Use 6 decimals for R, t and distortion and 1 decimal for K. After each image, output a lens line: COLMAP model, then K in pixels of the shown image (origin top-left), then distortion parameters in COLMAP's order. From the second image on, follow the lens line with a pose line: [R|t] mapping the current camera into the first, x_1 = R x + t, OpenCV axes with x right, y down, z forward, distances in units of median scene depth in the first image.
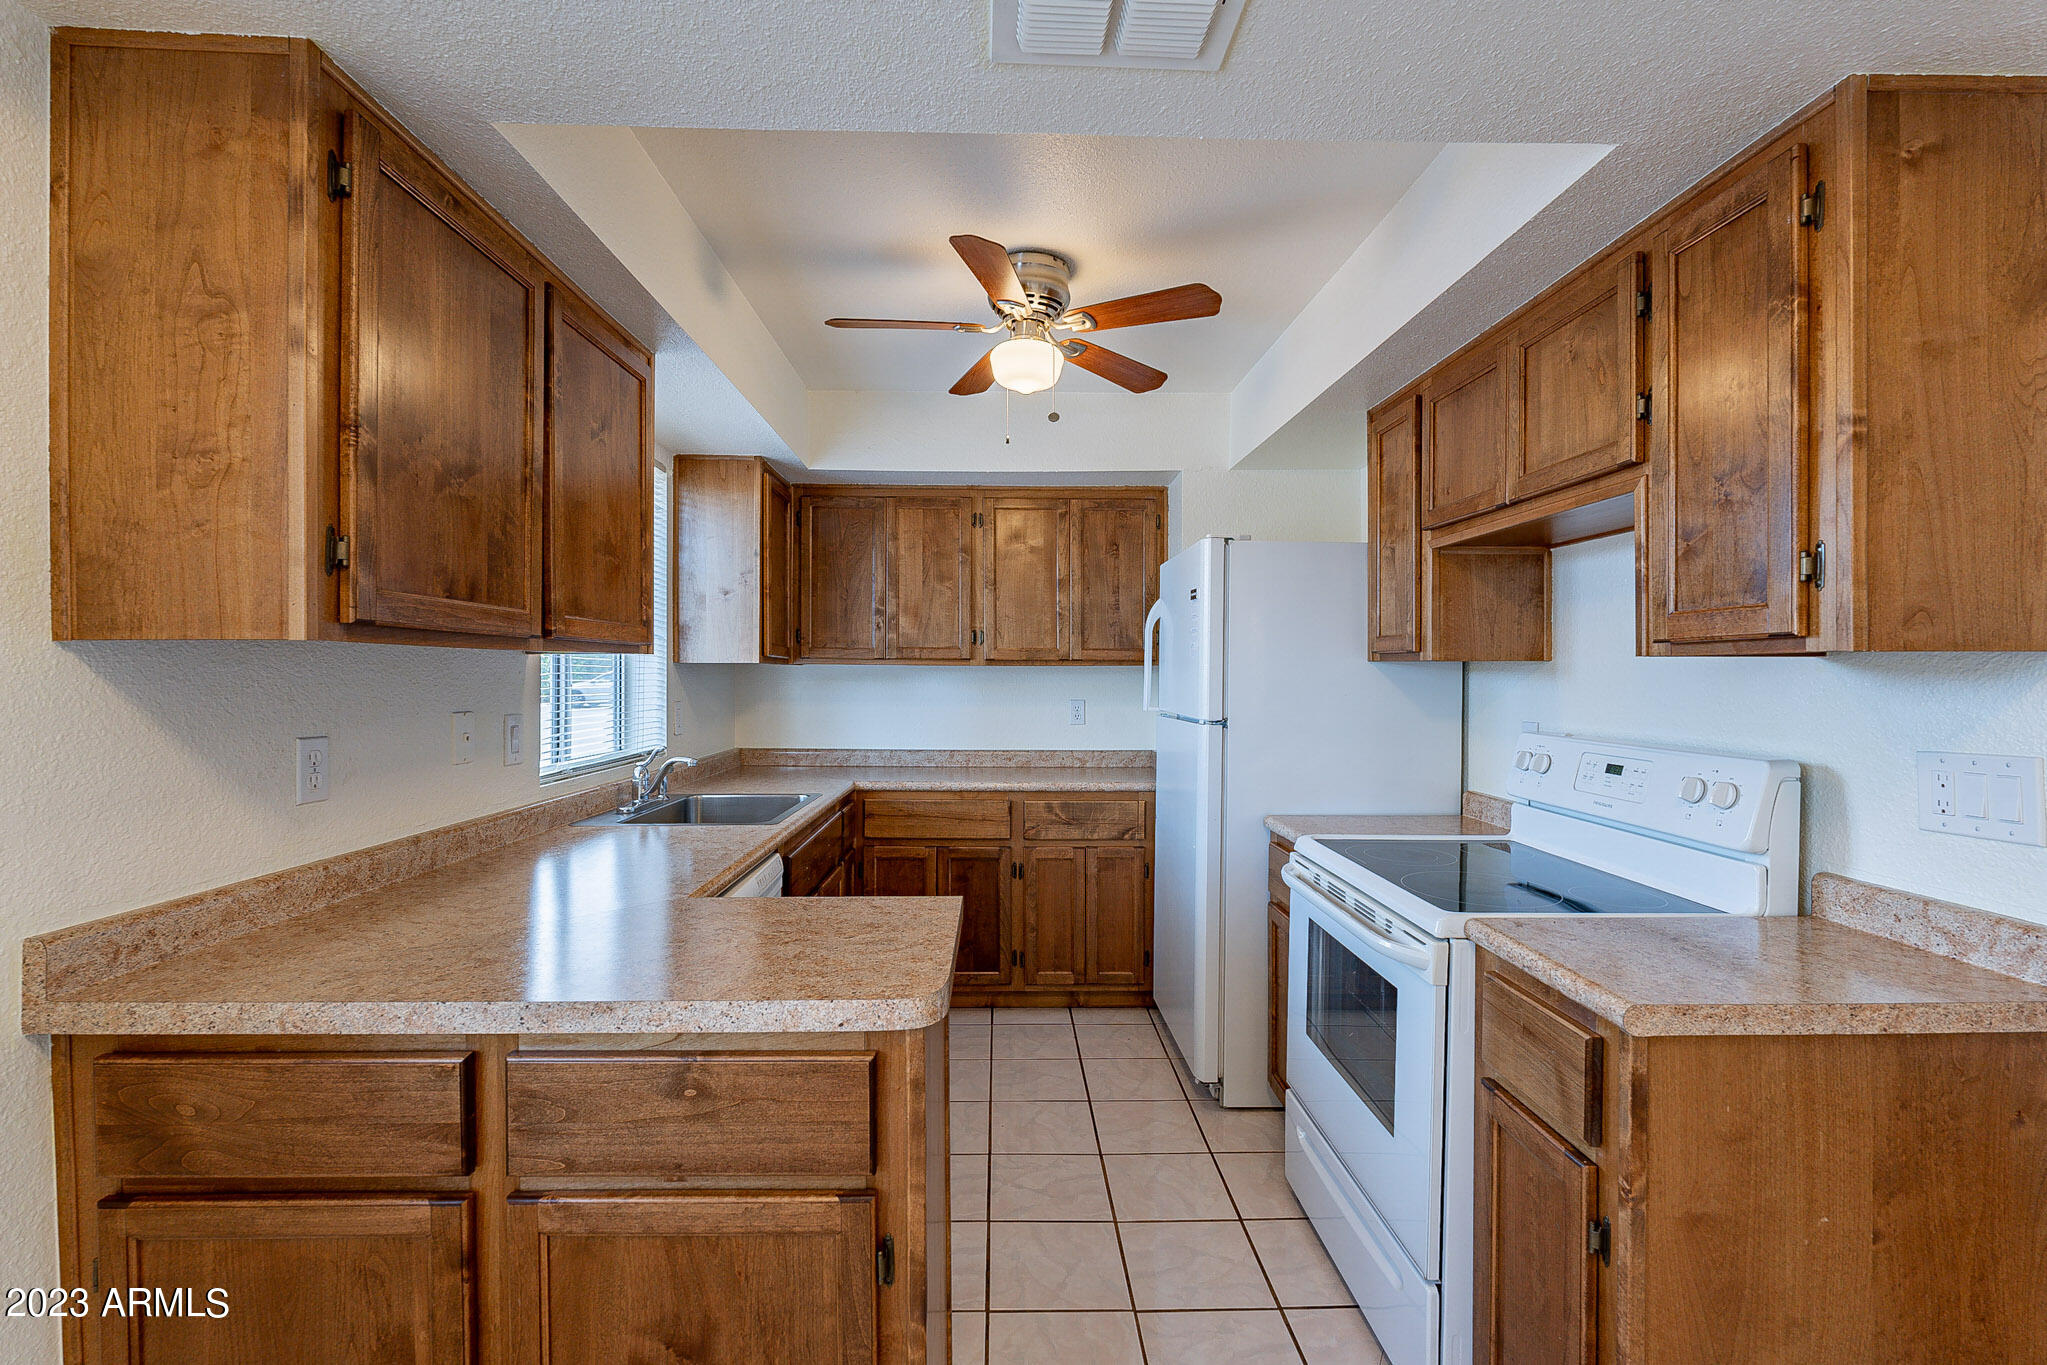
lens RADIAL K [[897.3, 0, 1019.4], [0, 897.3, 674.4], [0, 0, 1]] dist [-0.005666, 0.001042]
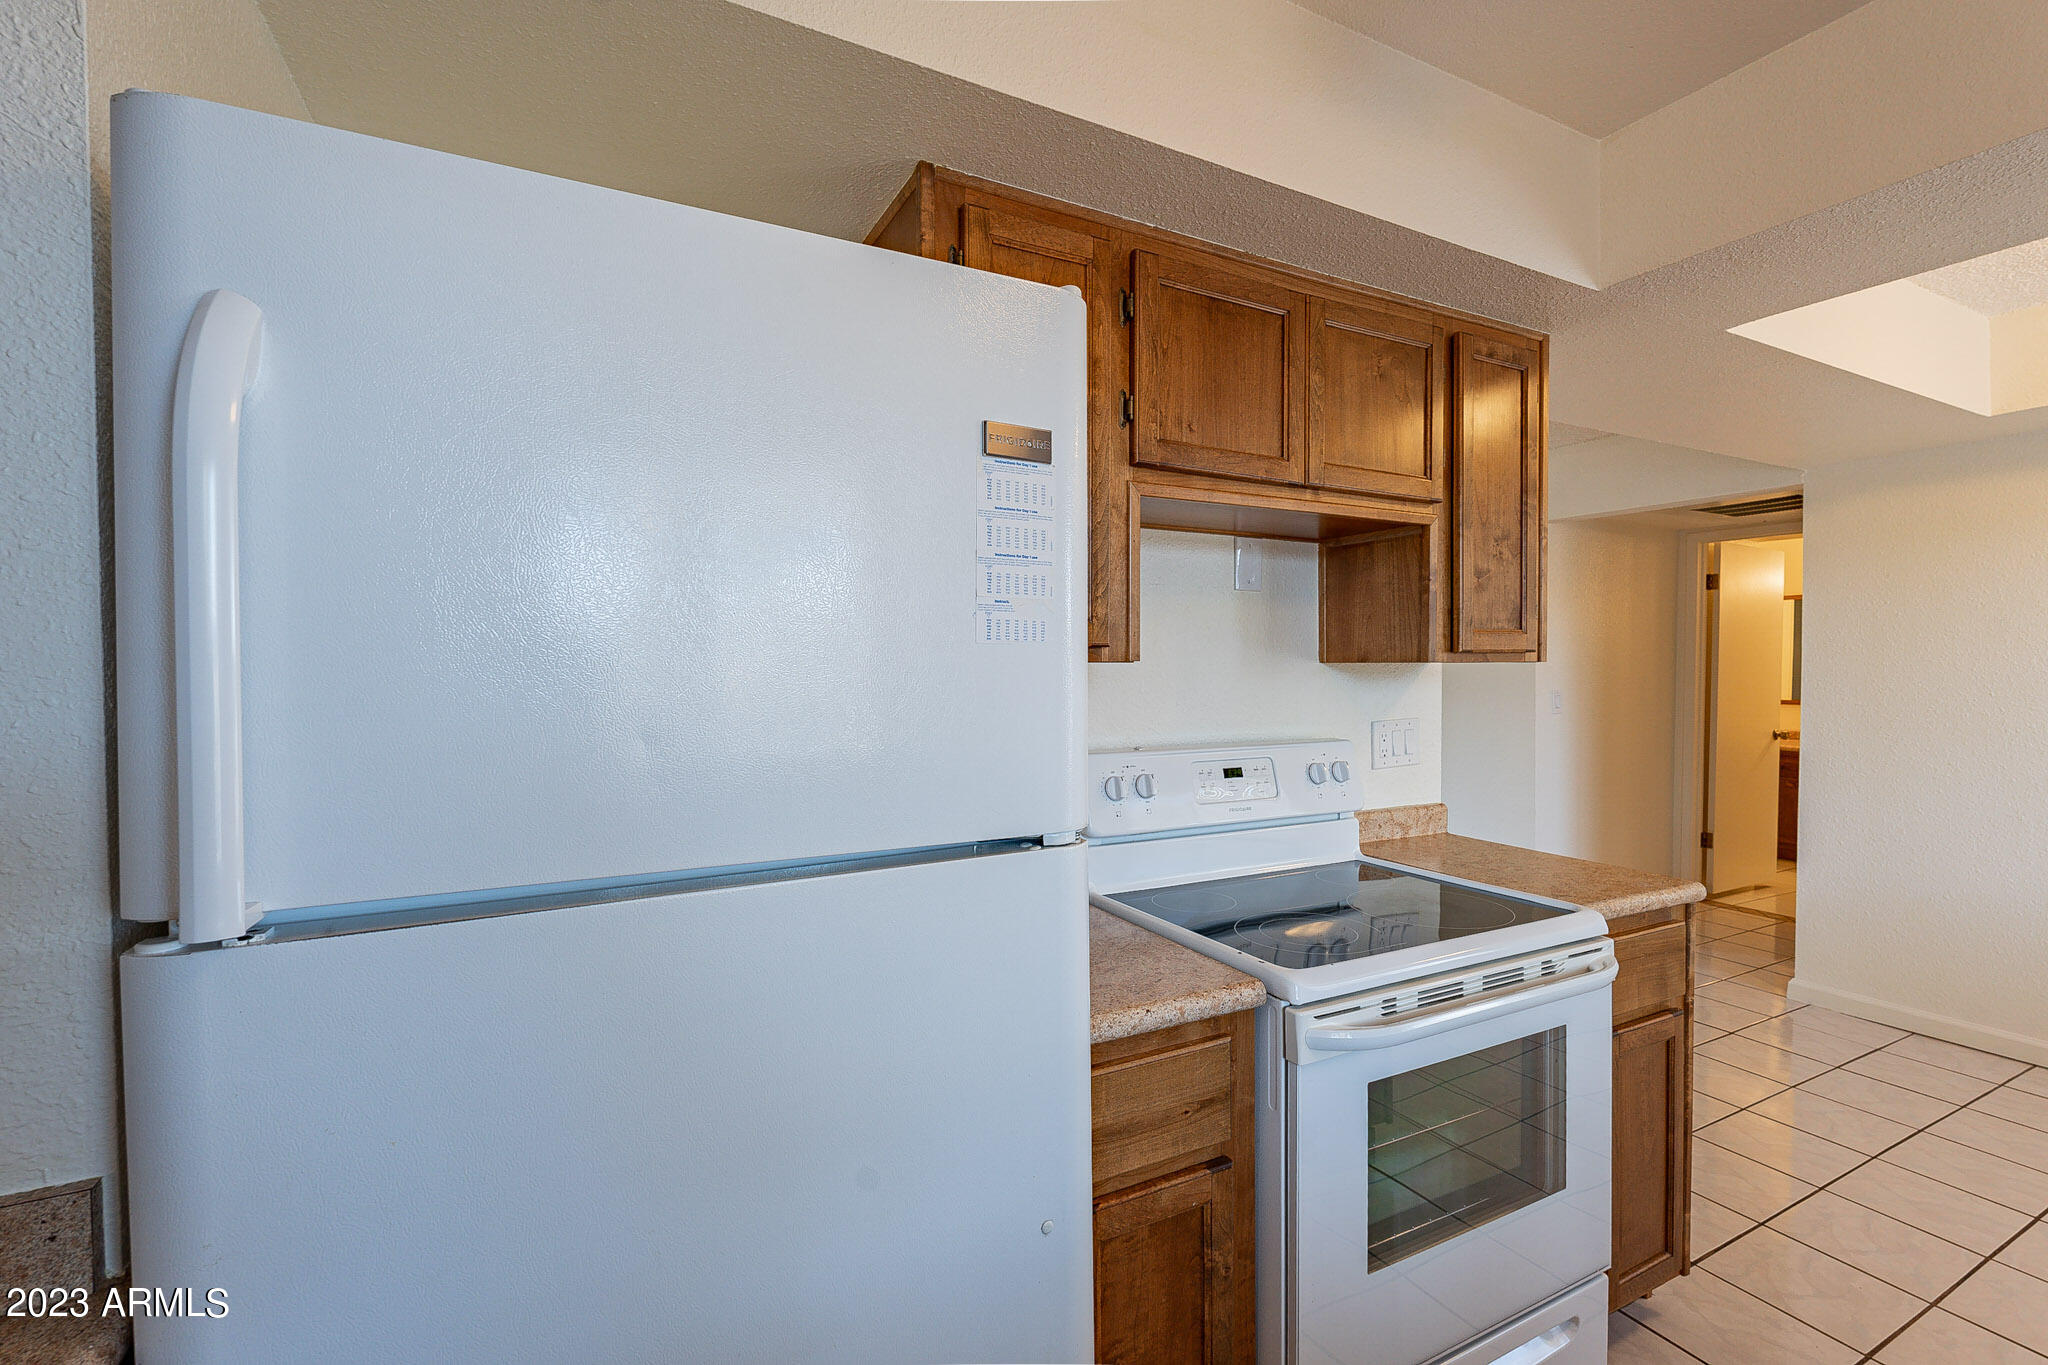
lens RADIAL K [[897.8, 0, 1023.5], [0, 897.8, 675.1], [0, 0, 1]] dist [-0.005666, 0.001042]
pose [[-0.444521, -0.015962, 0.895626, -0.111265], [0.001496, 0.999827, 0.018561, -0.019091], [-0.895767, 0.009591, -0.444420, 1.497298]]
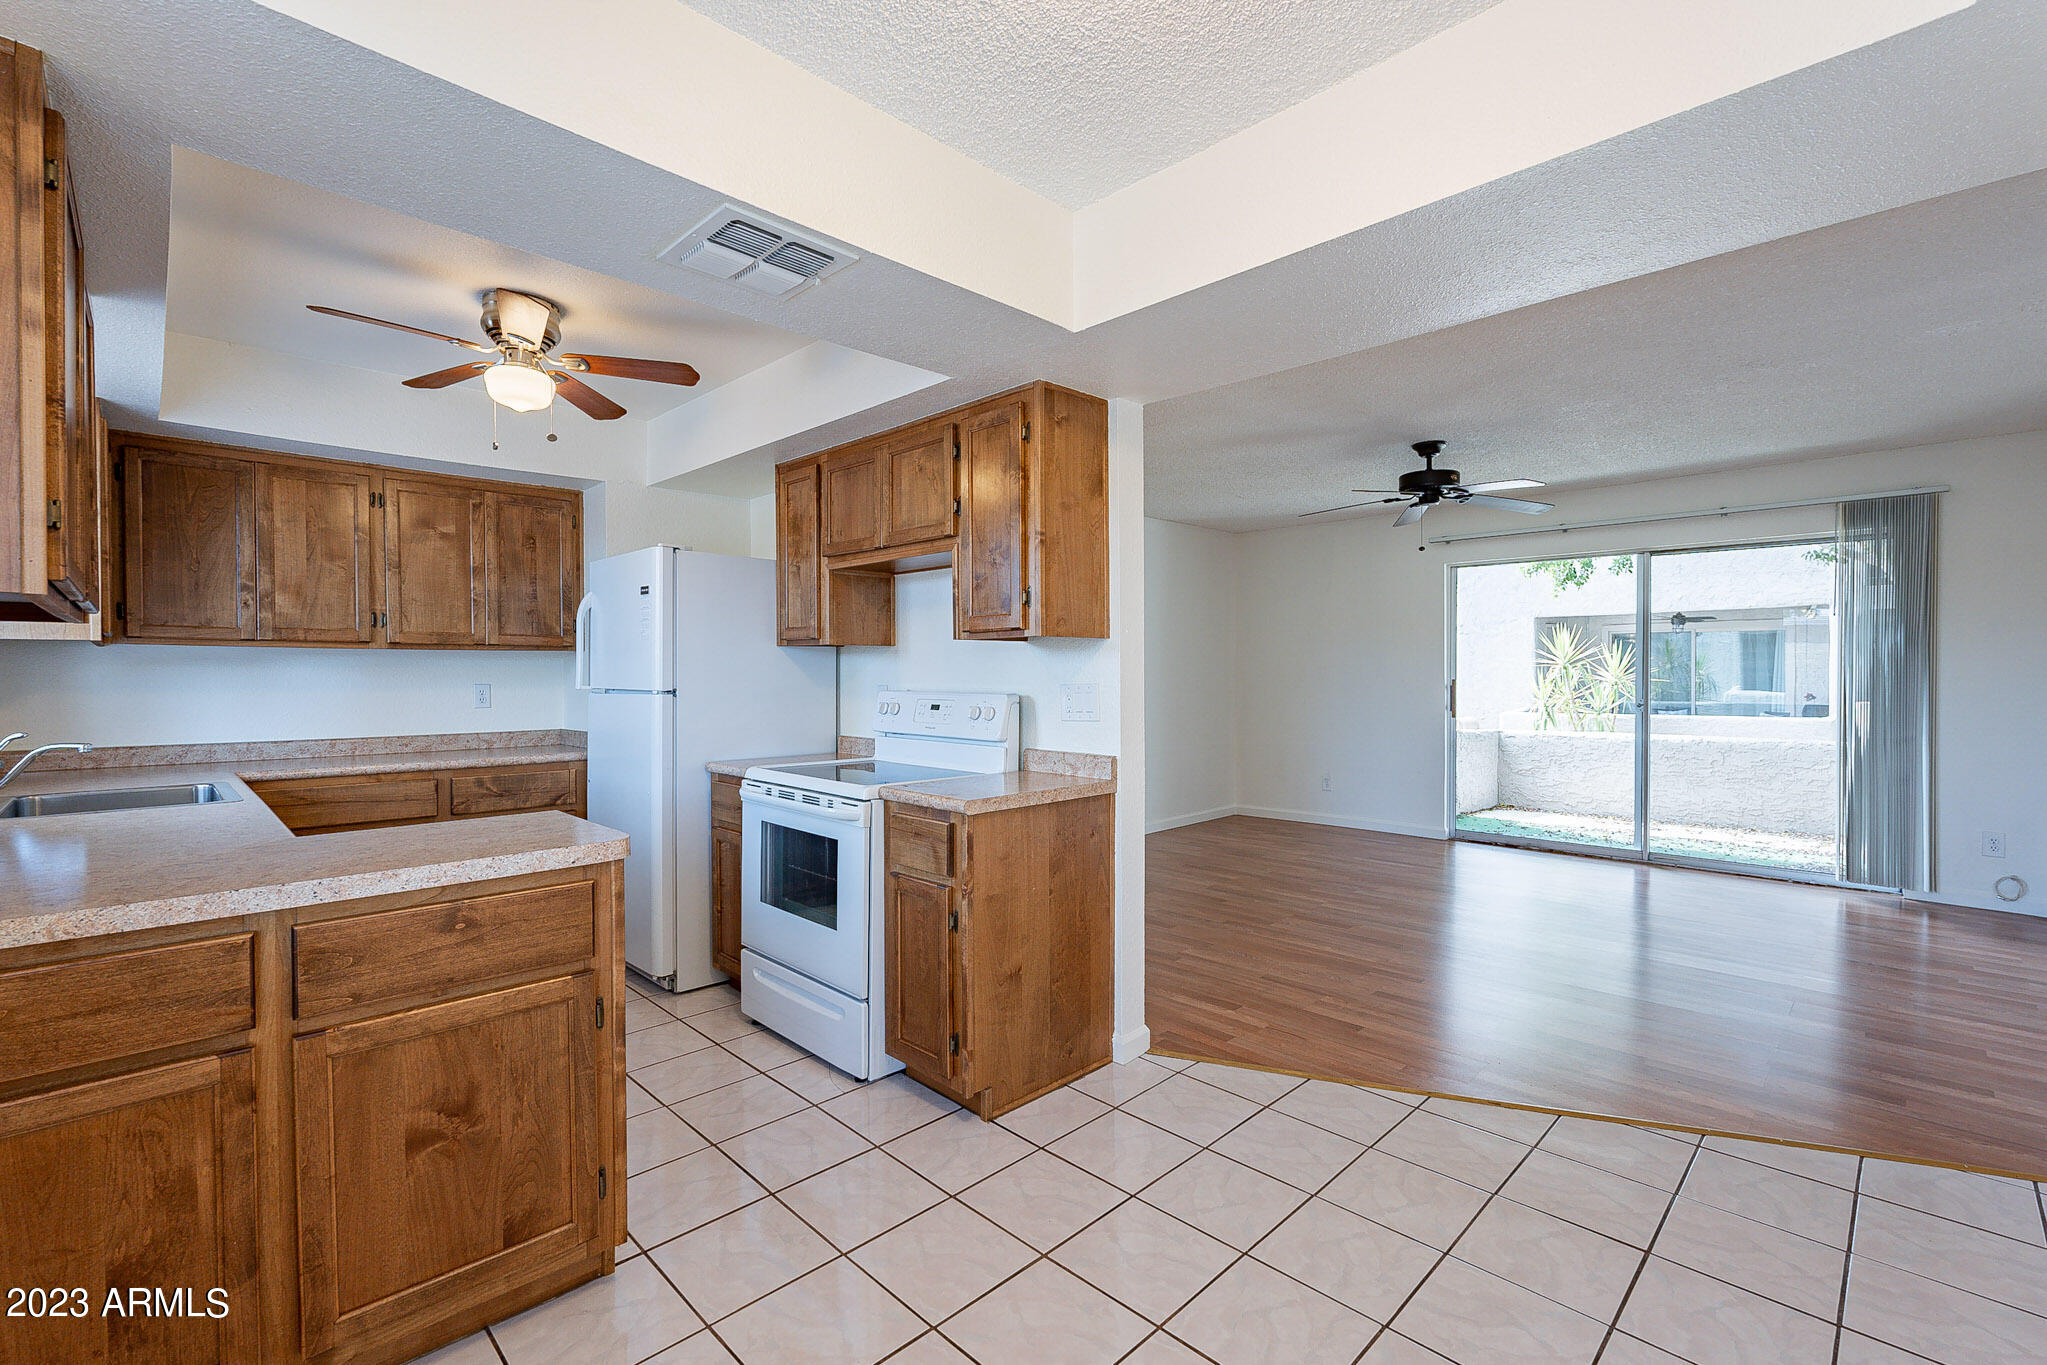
lens RADIAL K [[897.3, 0, 1021.7], [0, 897.3, 677.5], [0, 0, 1]] dist [-0.005666, 0.001042]
pose [[0.731004, -0.009208, 0.682311, -0.355969], [0.006480, 0.999958, 0.006553, 0.034900], [-0.682343, -0.000370, 0.731032, -0.341453]]
